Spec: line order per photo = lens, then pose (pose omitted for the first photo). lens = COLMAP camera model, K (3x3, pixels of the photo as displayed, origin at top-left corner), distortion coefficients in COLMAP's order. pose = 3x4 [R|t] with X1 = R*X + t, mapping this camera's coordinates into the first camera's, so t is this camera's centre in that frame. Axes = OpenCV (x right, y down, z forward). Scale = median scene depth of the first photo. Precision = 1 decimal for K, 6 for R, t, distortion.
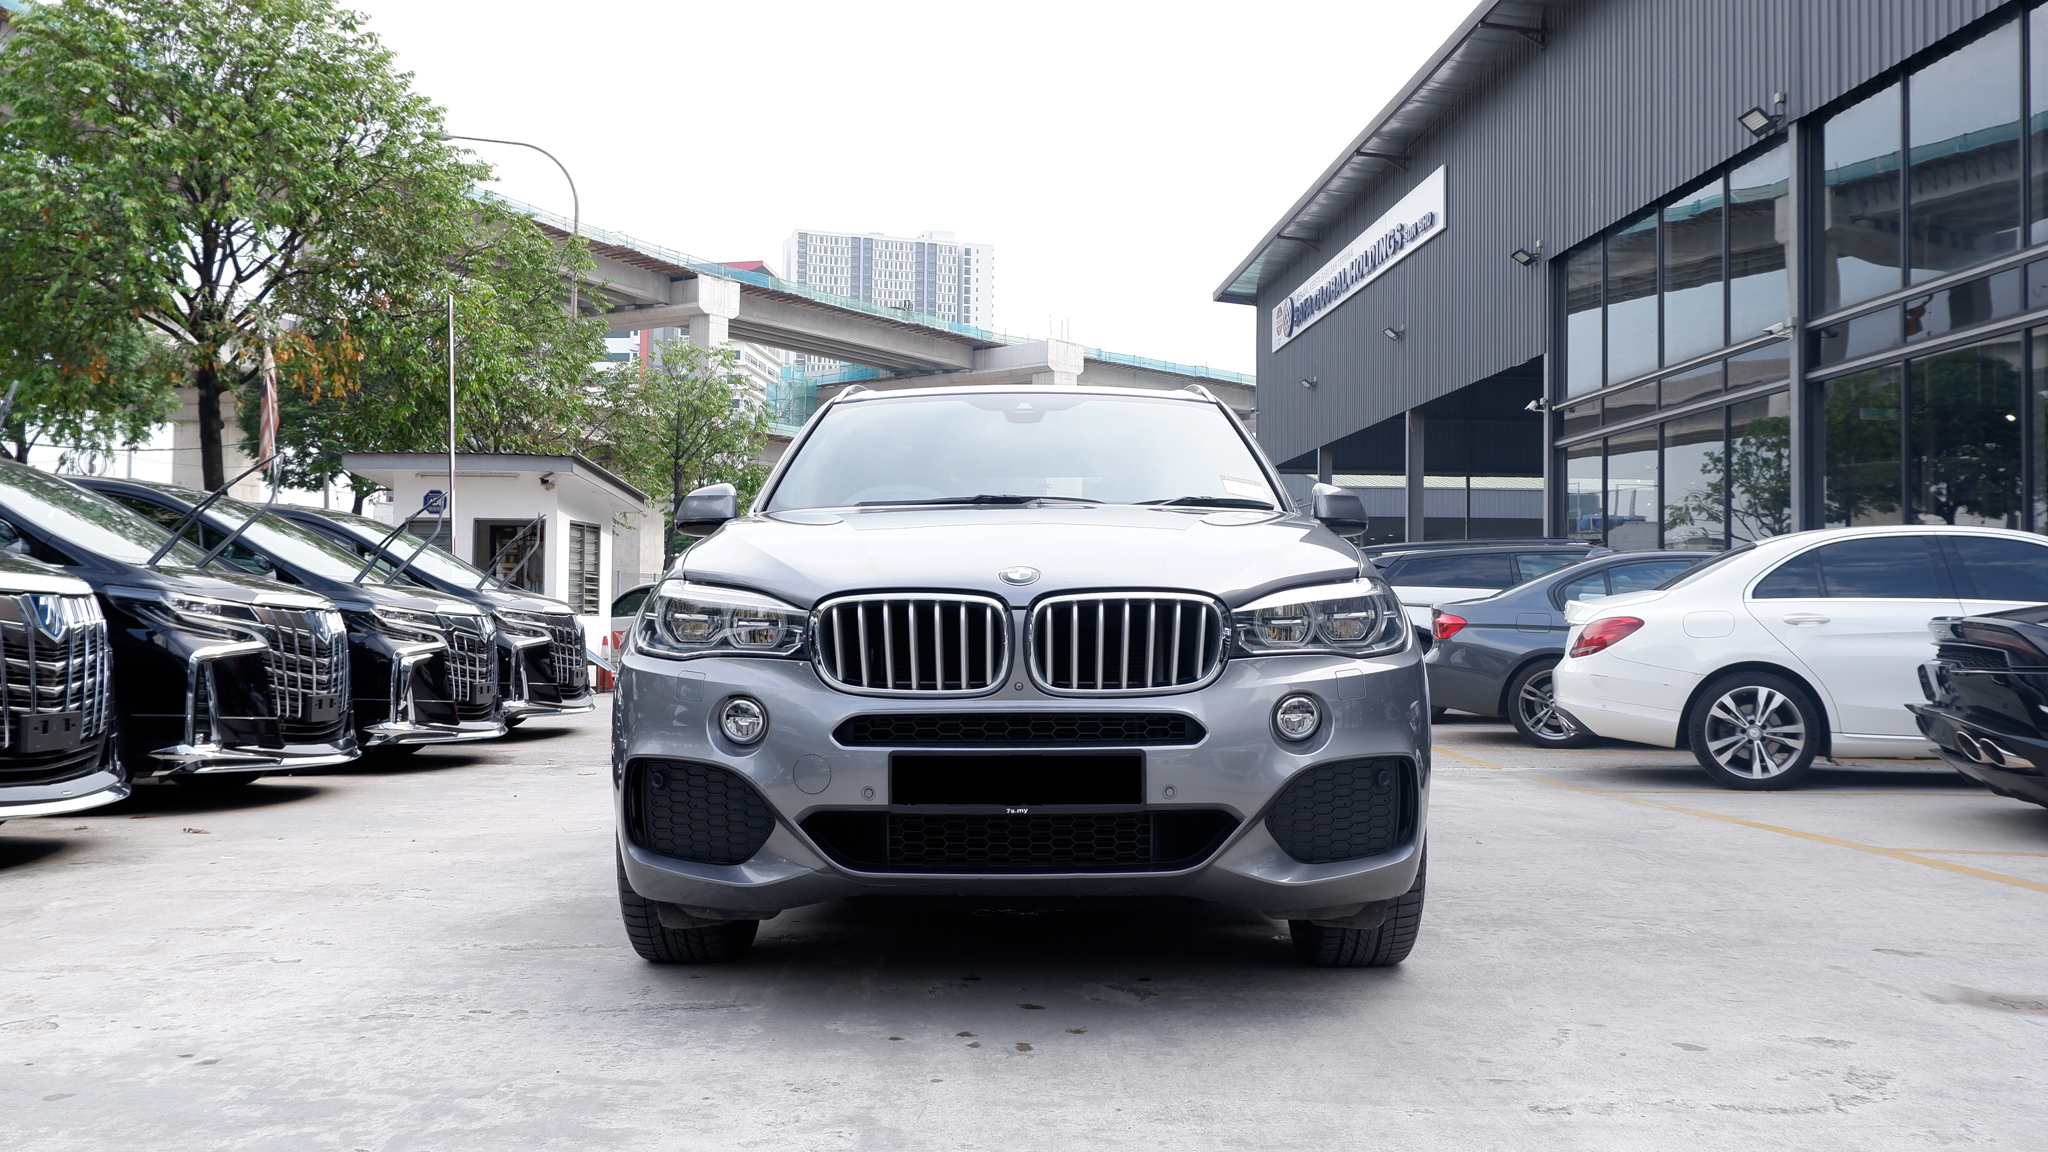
lens RADIAL K [[1583.7, 0, 1024.0], [0, 1583.7, 576.0], [0, 0, 1]] dist [-0.002348, -0.007006]
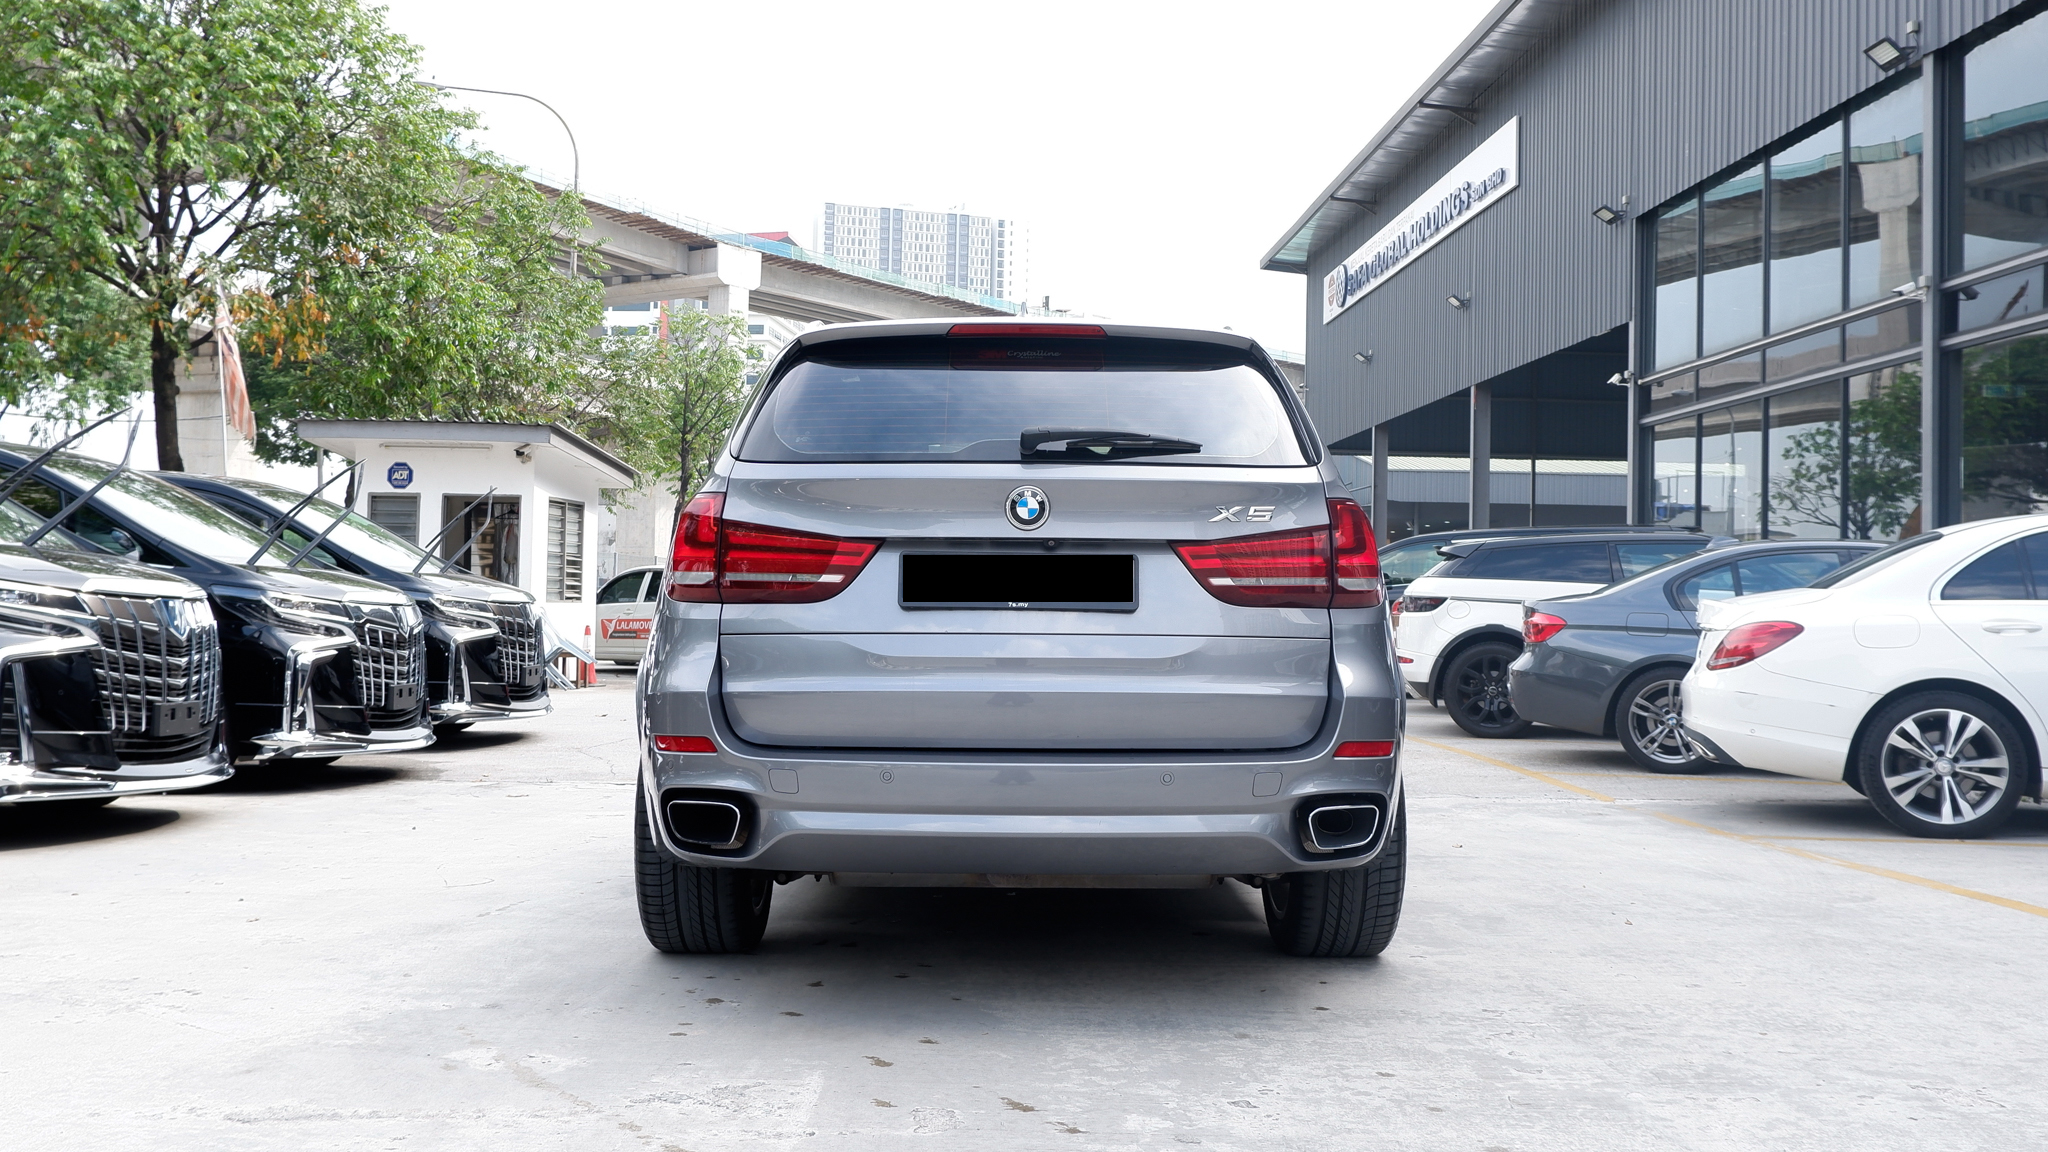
lens RADIAL K [[1497.6, 0, 1024.0], [0, 1497.6, 576.0], [0, 0, 1]] dist [-0.007690, -0.001291]
pose [[0.999566, 0.008961, -0.028059, 0.009117], [-0.008666, 0.999906, 0.010602, -0.001343], [0.028152, -0.010355, 0.999550, 0.147703]]
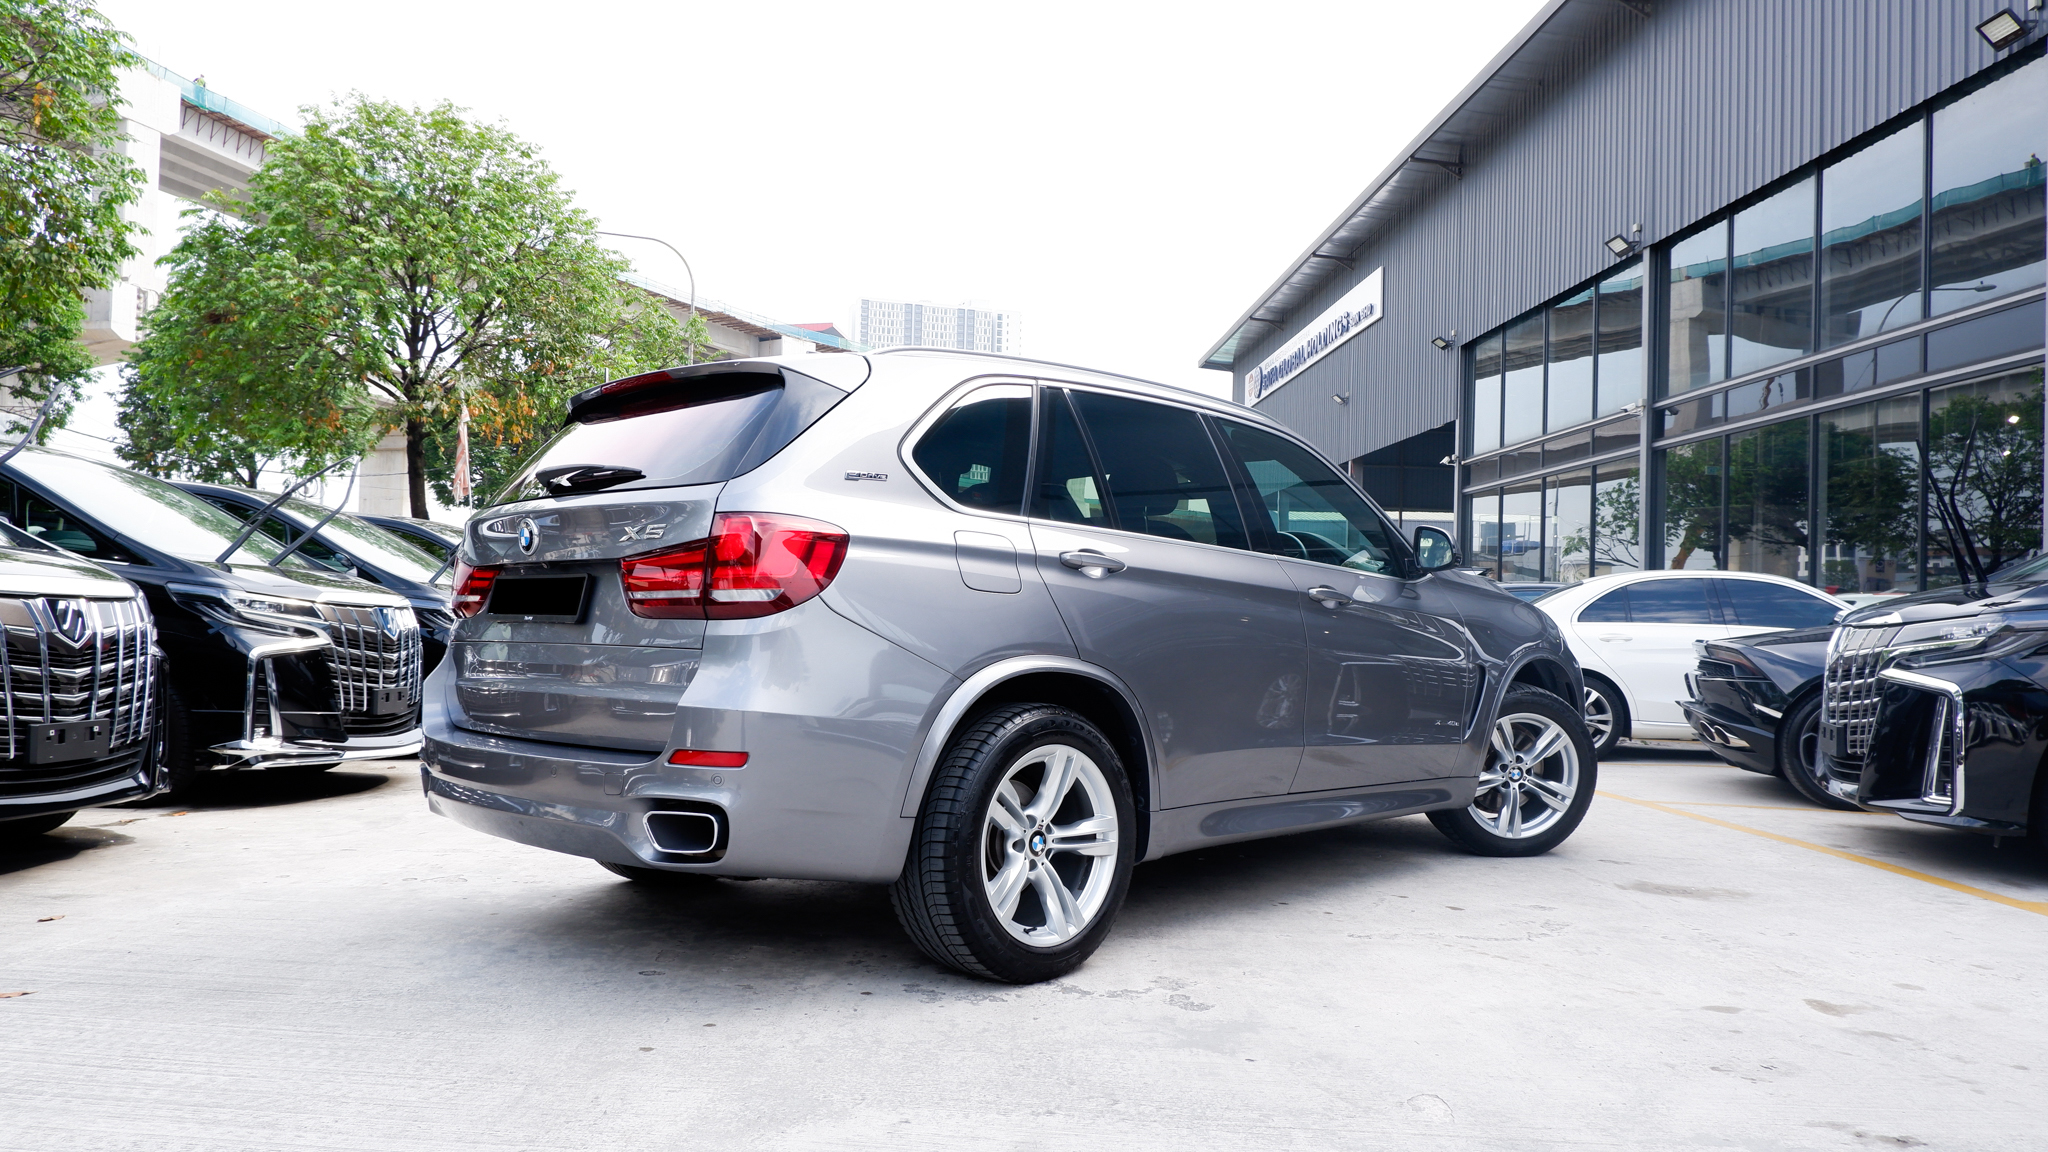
lens RADIAL K [[1418.5, 0, 1024.0], [0, 1418.5, 576.0], [0, 0, 1]] dist [-0.001380, 0.000141]
pose [[0.999846, 0.014738, -0.009524, -0.005915], [-0.014706, 0.999886, 0.003515, -0.015039], [0.009575, -0.003375, 0.999948, -0.154523]]
